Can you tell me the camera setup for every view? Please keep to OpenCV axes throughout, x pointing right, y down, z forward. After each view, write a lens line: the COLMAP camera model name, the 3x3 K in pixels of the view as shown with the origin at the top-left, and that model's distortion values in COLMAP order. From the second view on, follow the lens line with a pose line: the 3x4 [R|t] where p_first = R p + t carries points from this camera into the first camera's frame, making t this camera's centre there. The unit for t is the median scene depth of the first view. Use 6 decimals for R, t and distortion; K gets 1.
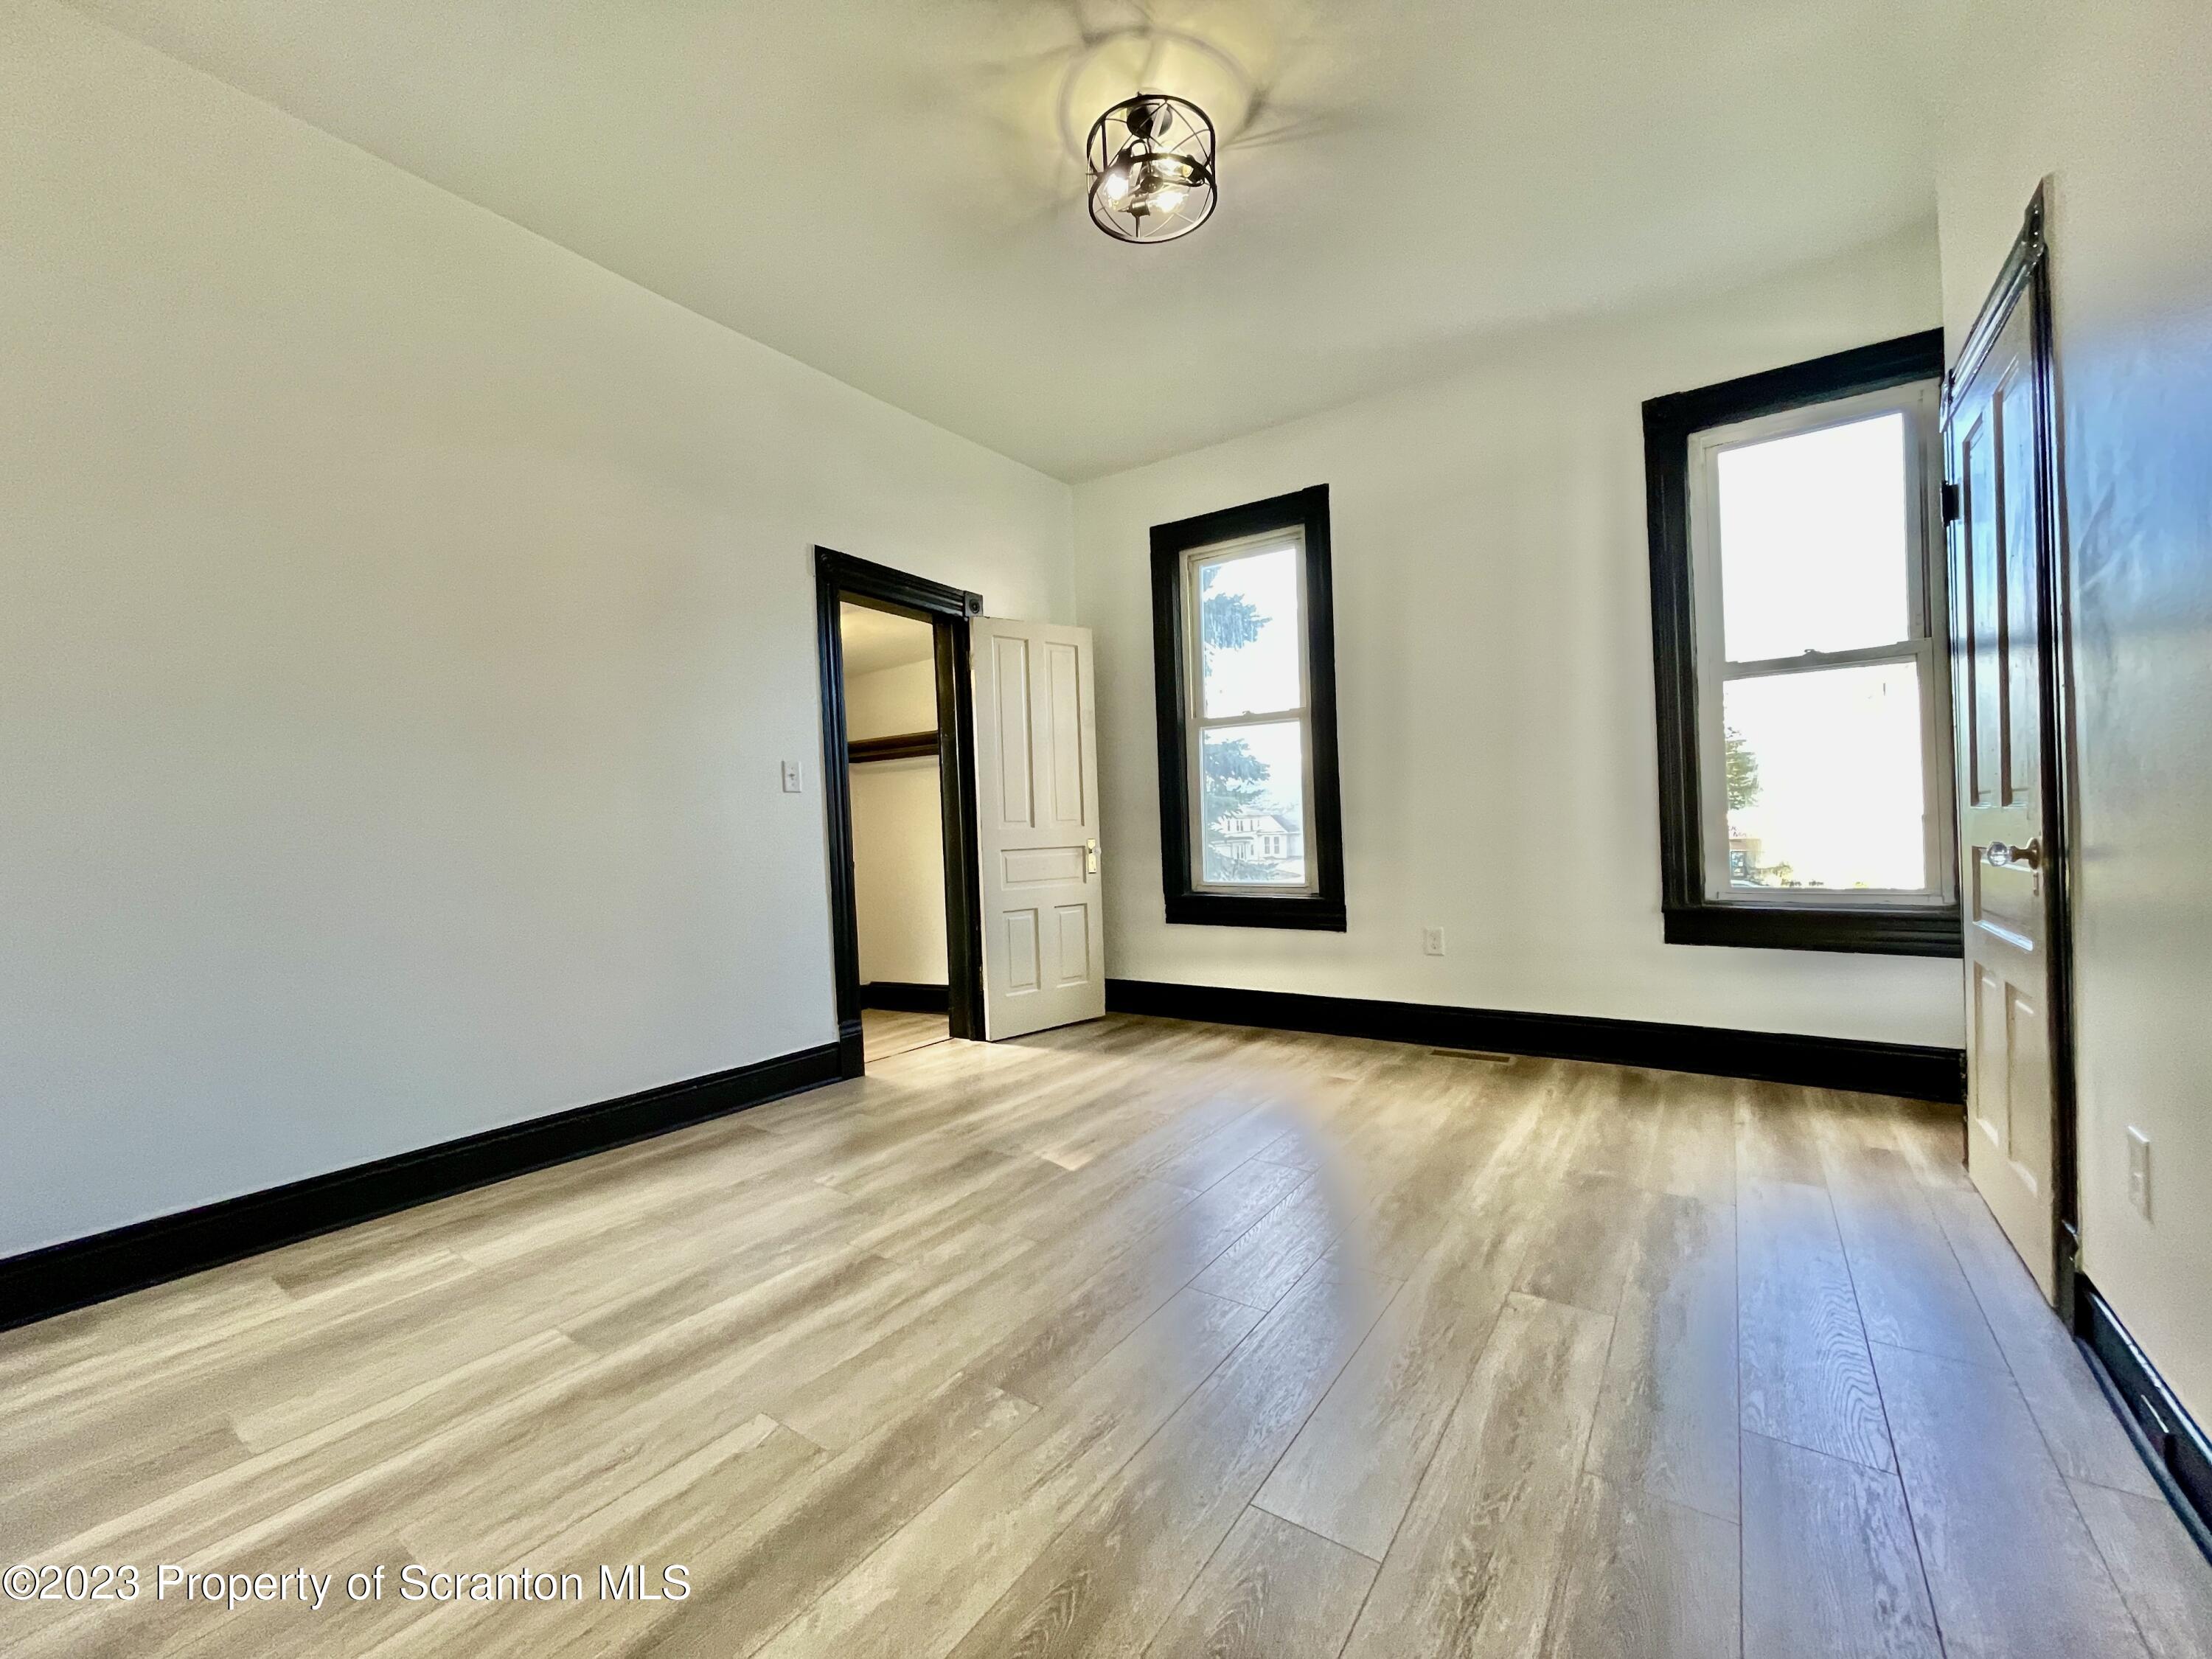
lens RADIAL K [[900.7, 0, 1103.3], [0, 900.7, 829.9], [0, 0, 1]] dist [0.001303, -0.000307]
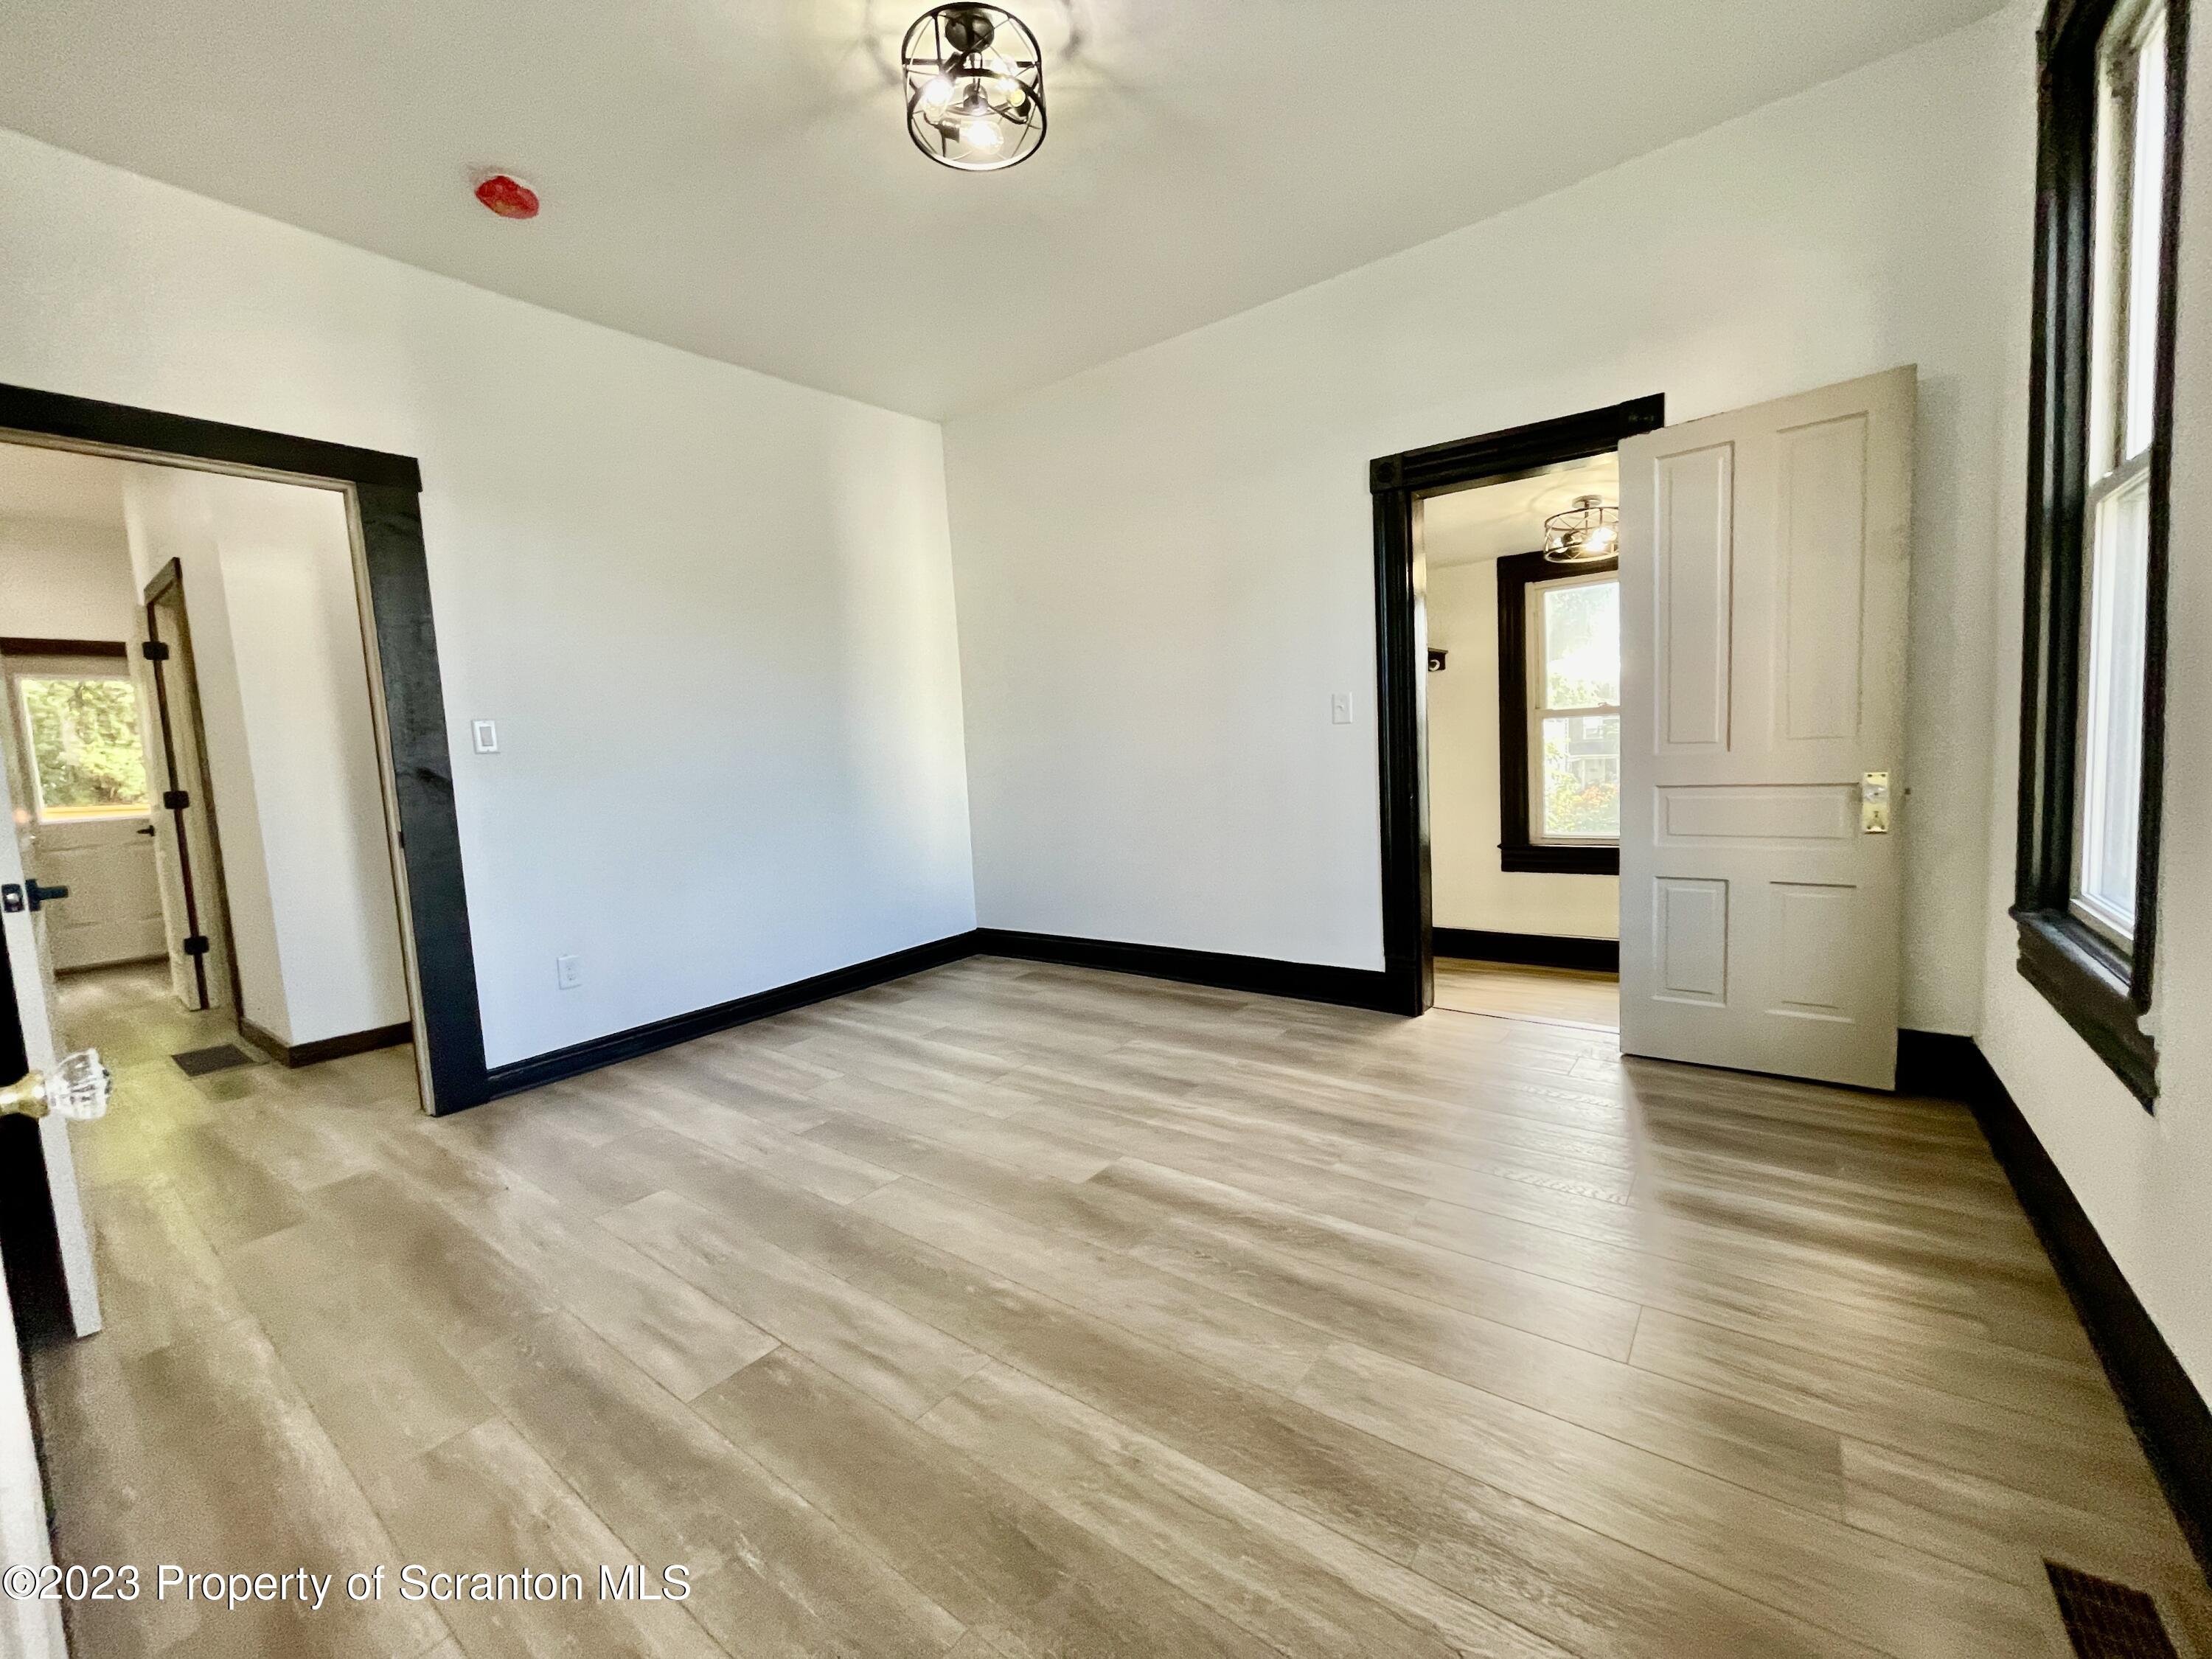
lens RADIAL K [[900.7, 0, 1103.3], [0, 900.7, 829.9], [0, 0, 1]] dist [0.001303, -0.000307]
pose [[-0.042314, 0.119171, -0.991972, 0.907605], [0.050251, 0.991858, 0.117014, -0.069865], [0.997840, -0.044897, -0.047958, 0.982097]]
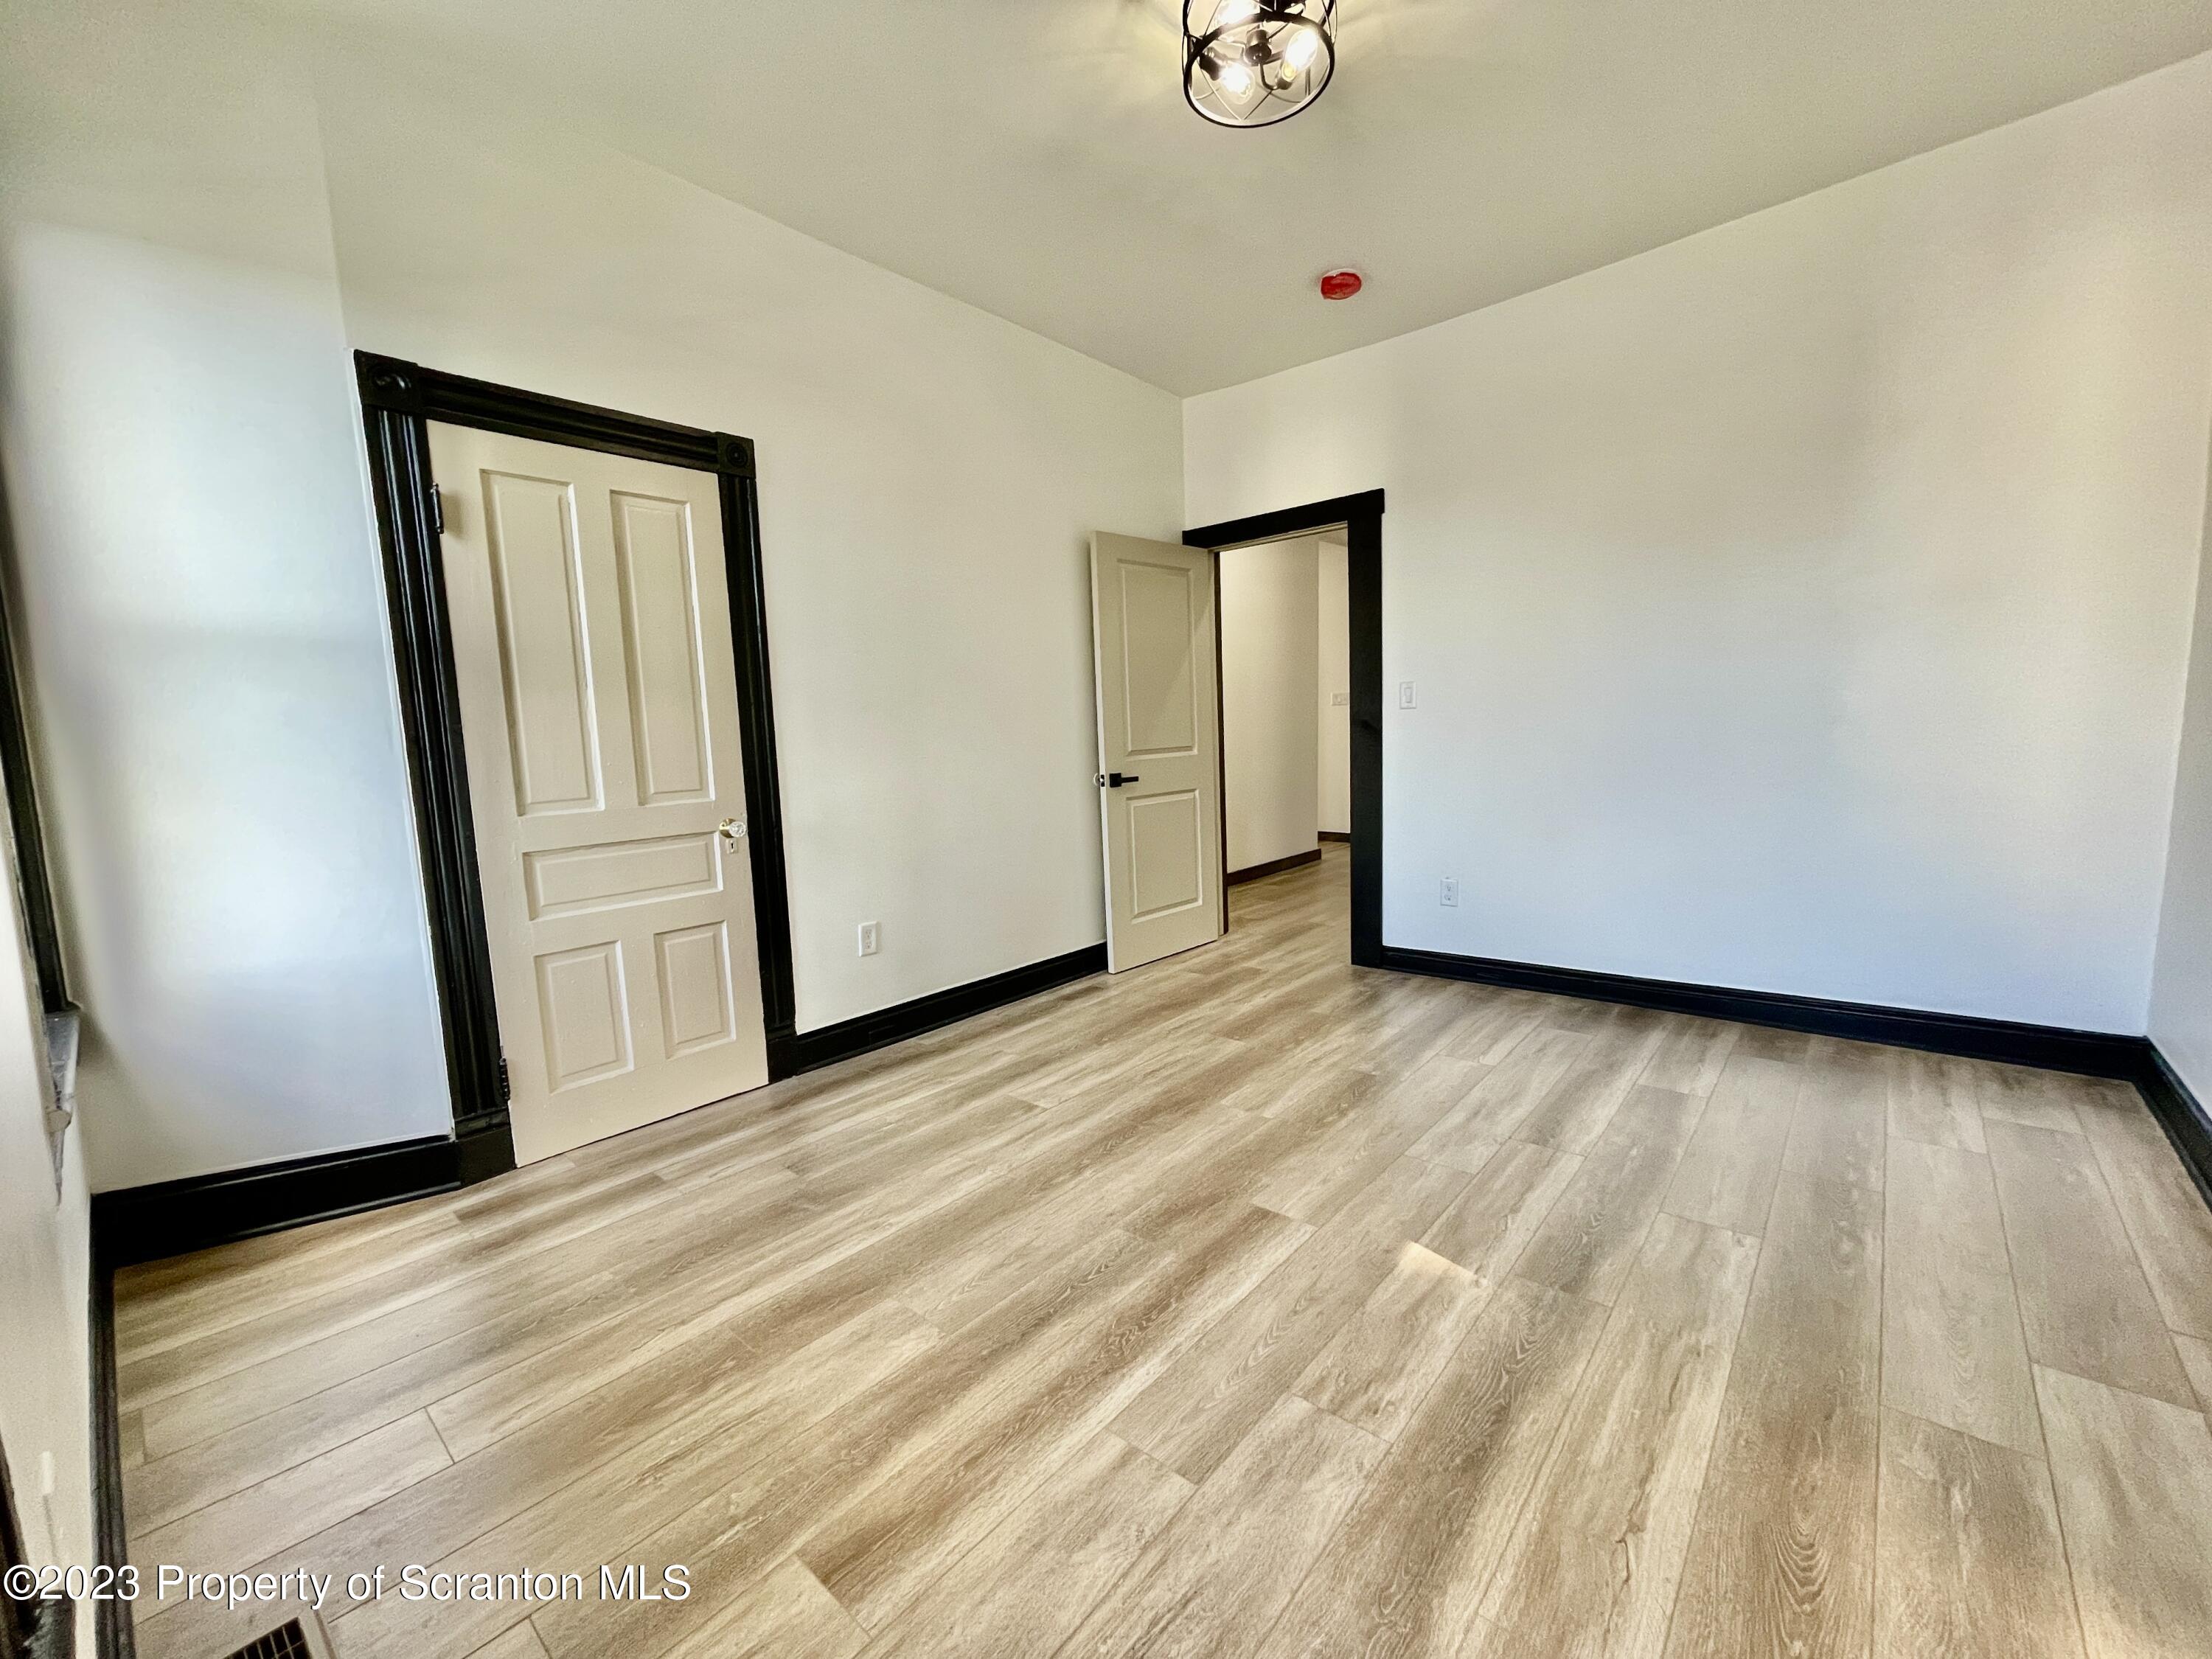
lens RADIAL K [[900.7, 0, 1103.3], [0, 900.7, 829.9], [0, 0, 1]] dist [0.001303, -0.000307]
pose [[-0.992351, 0.049941, 0.112897, 0.121984], [0.063172, 0.991141, 0.116832, -0.078434], [-0.106063, 0.123071, -0.986714, 1.688520]]
